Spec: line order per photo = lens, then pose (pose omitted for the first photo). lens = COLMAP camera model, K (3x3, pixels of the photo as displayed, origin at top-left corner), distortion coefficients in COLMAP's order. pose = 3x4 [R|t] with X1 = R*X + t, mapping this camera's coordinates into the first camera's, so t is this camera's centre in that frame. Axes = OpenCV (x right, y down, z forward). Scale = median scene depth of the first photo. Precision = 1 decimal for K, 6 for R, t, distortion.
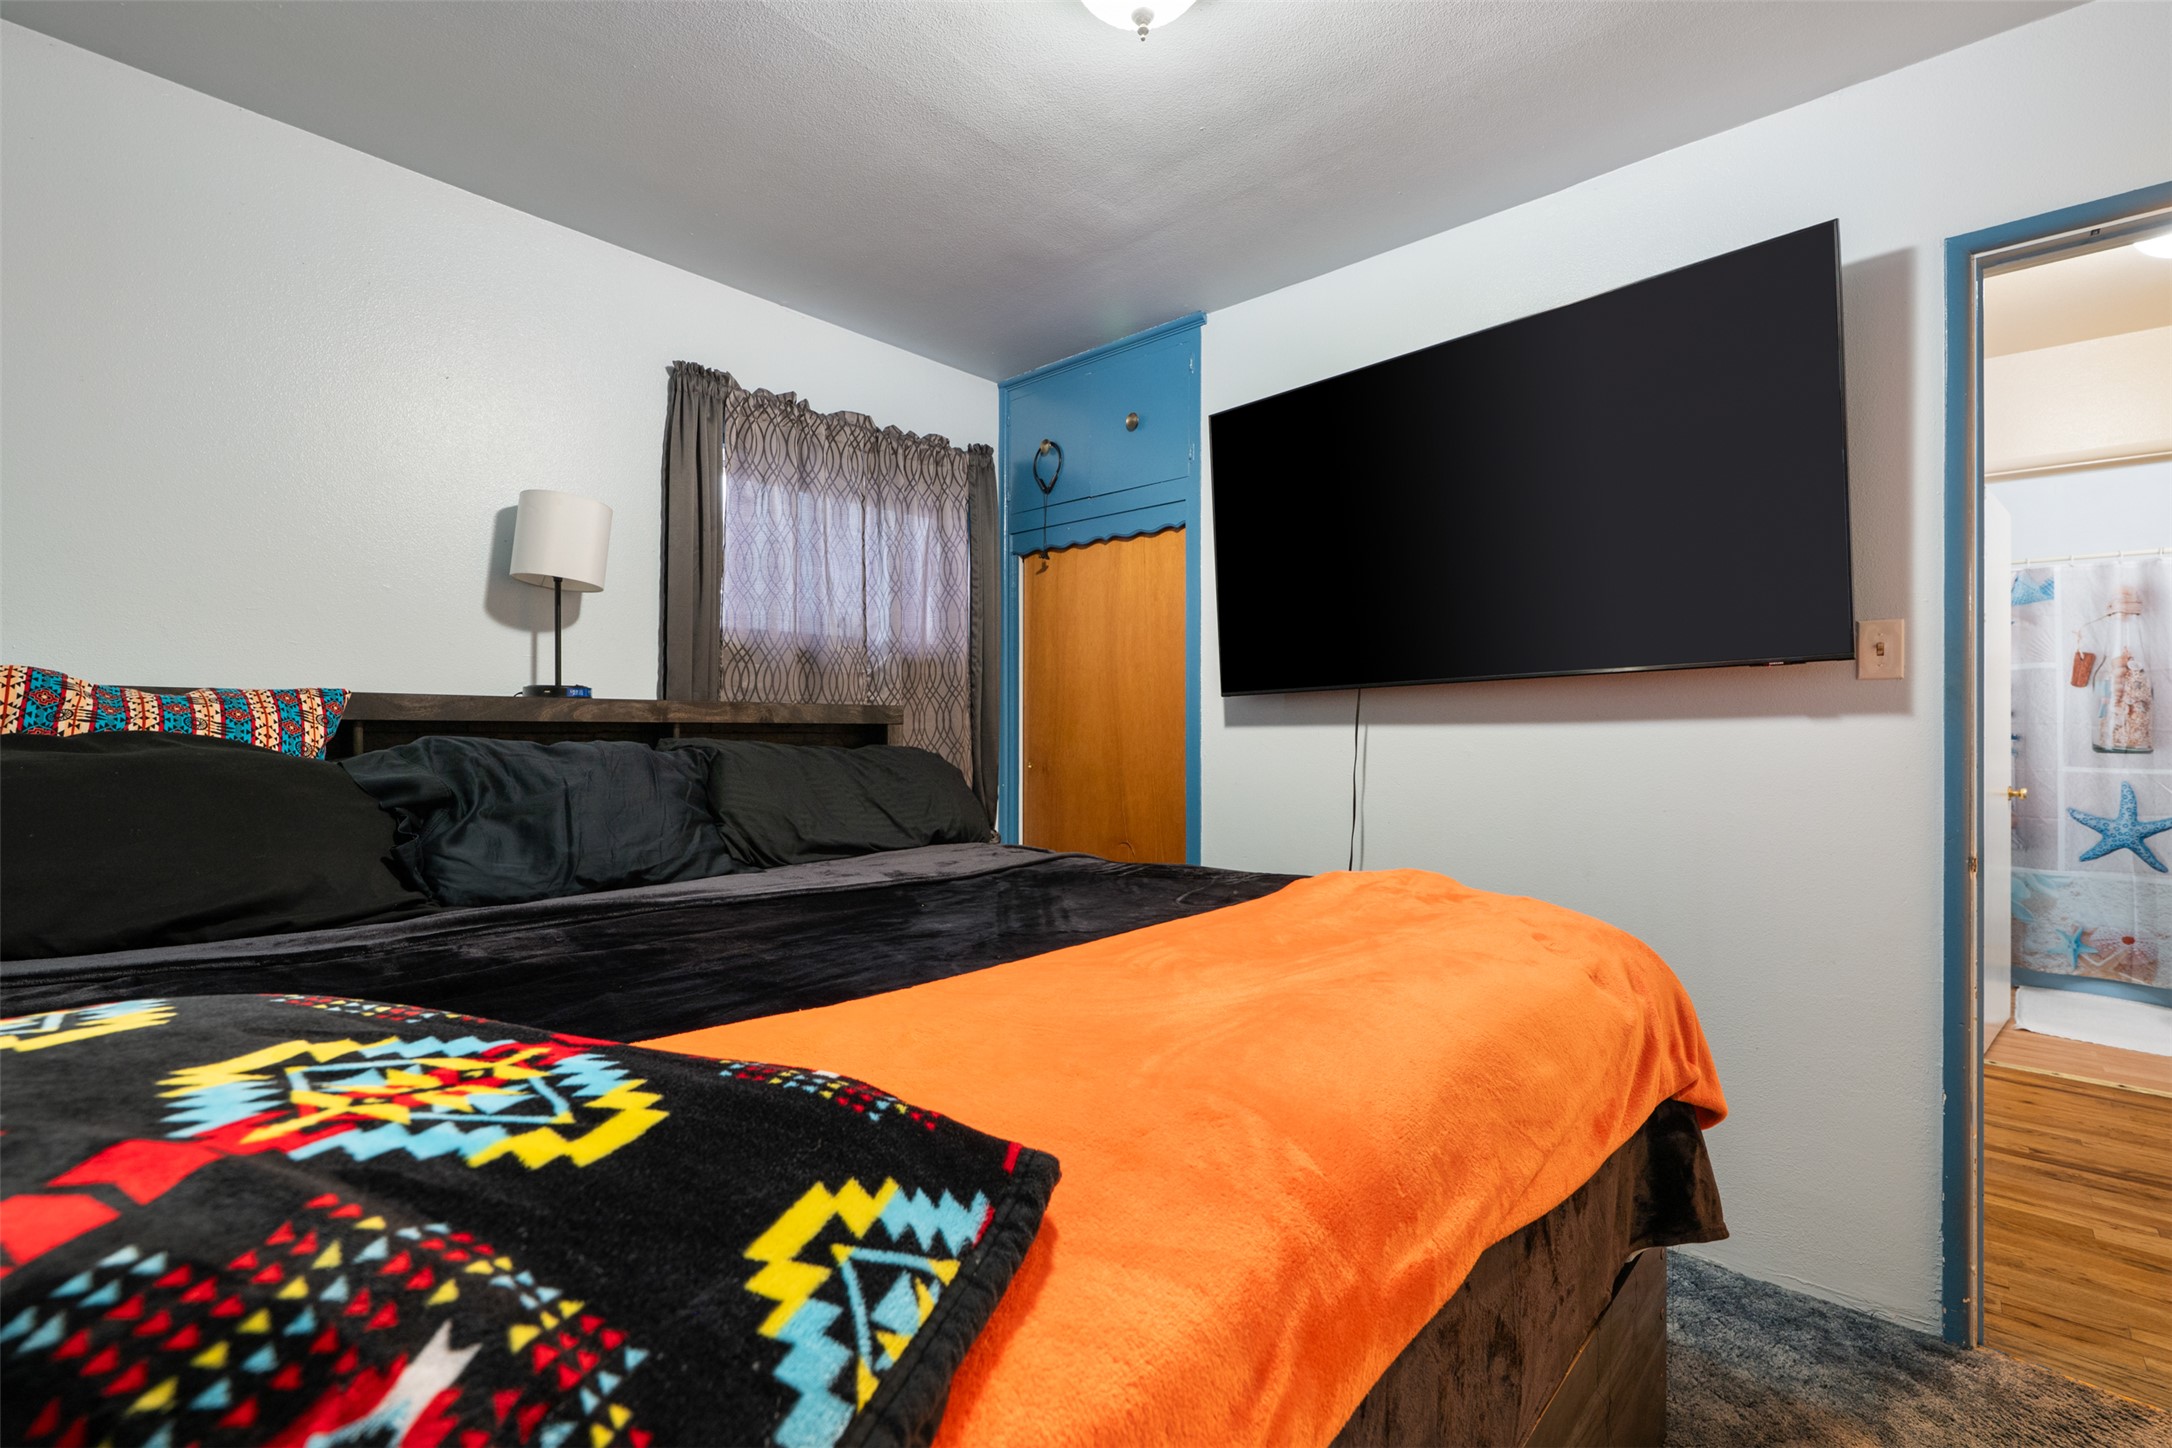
lens RADIAL K [[943.4, 0, 1084.8], [0, 943.4, 728.3], [0, 0, 1]] dist [-0.000117, 0.000012]
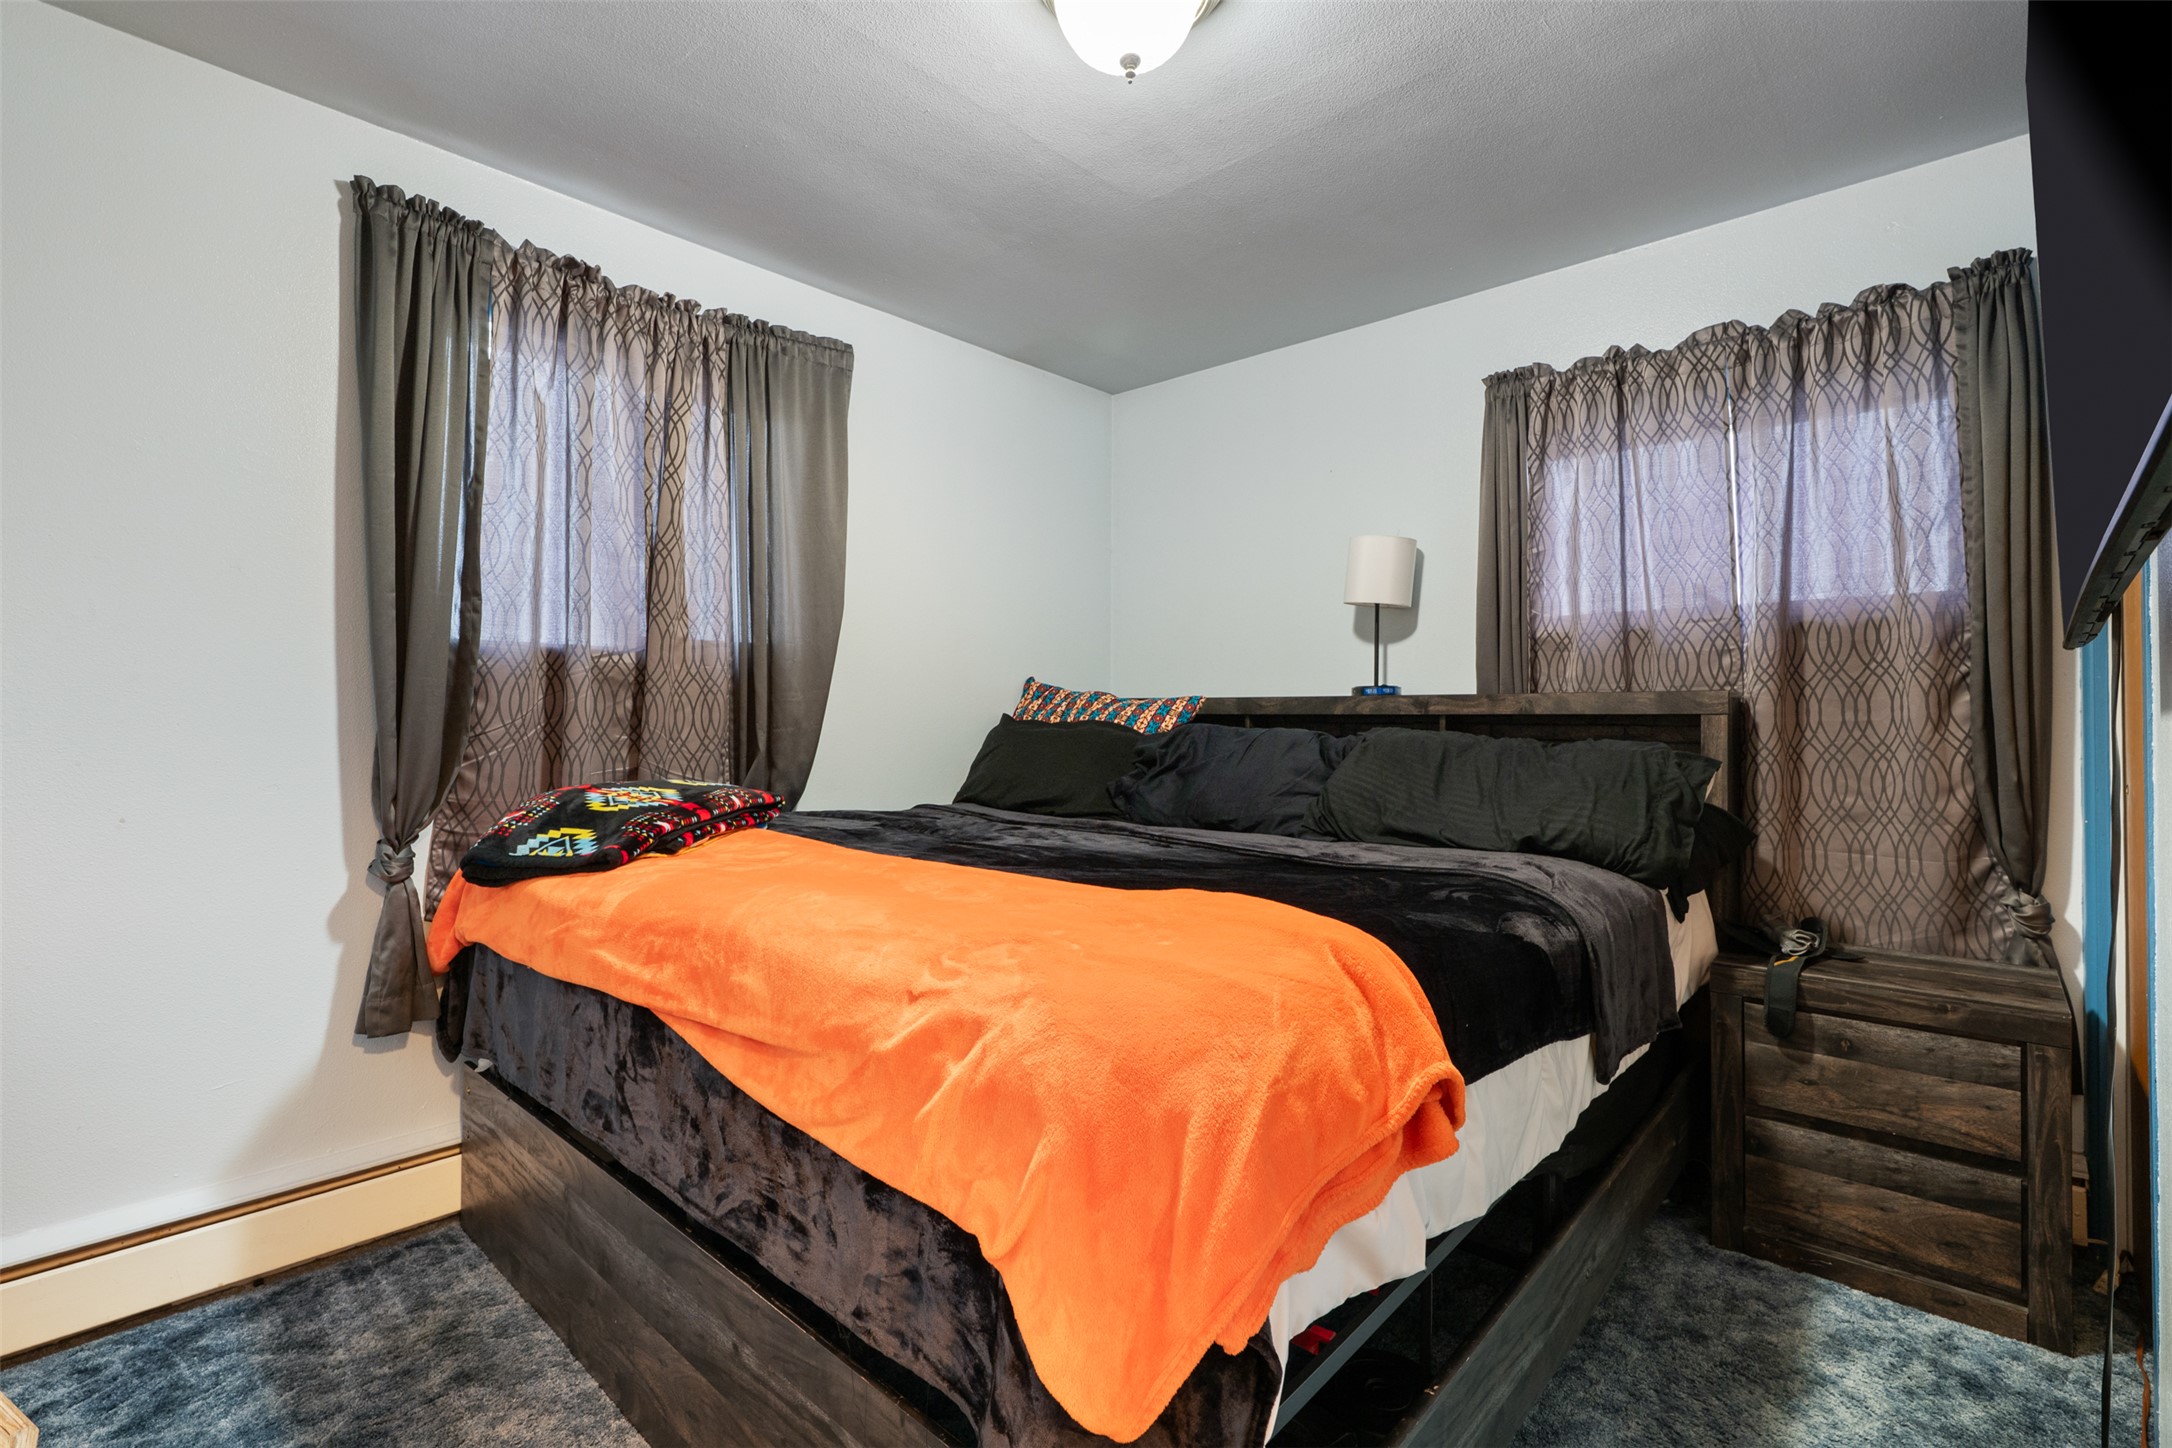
lens RADIAL K [[983.1, 0, 1085.3], [0, 983.1, 713.7], [0, 0, 1]] dist [-0.002576, -0.000173]
pose [[0.003441, -0.008285, -0.999960, 0.642387], [-0.003683, 0.999959, -0.008298, 0.003741], [0.999987, 0.003712, 0.003410, 0.510421]]
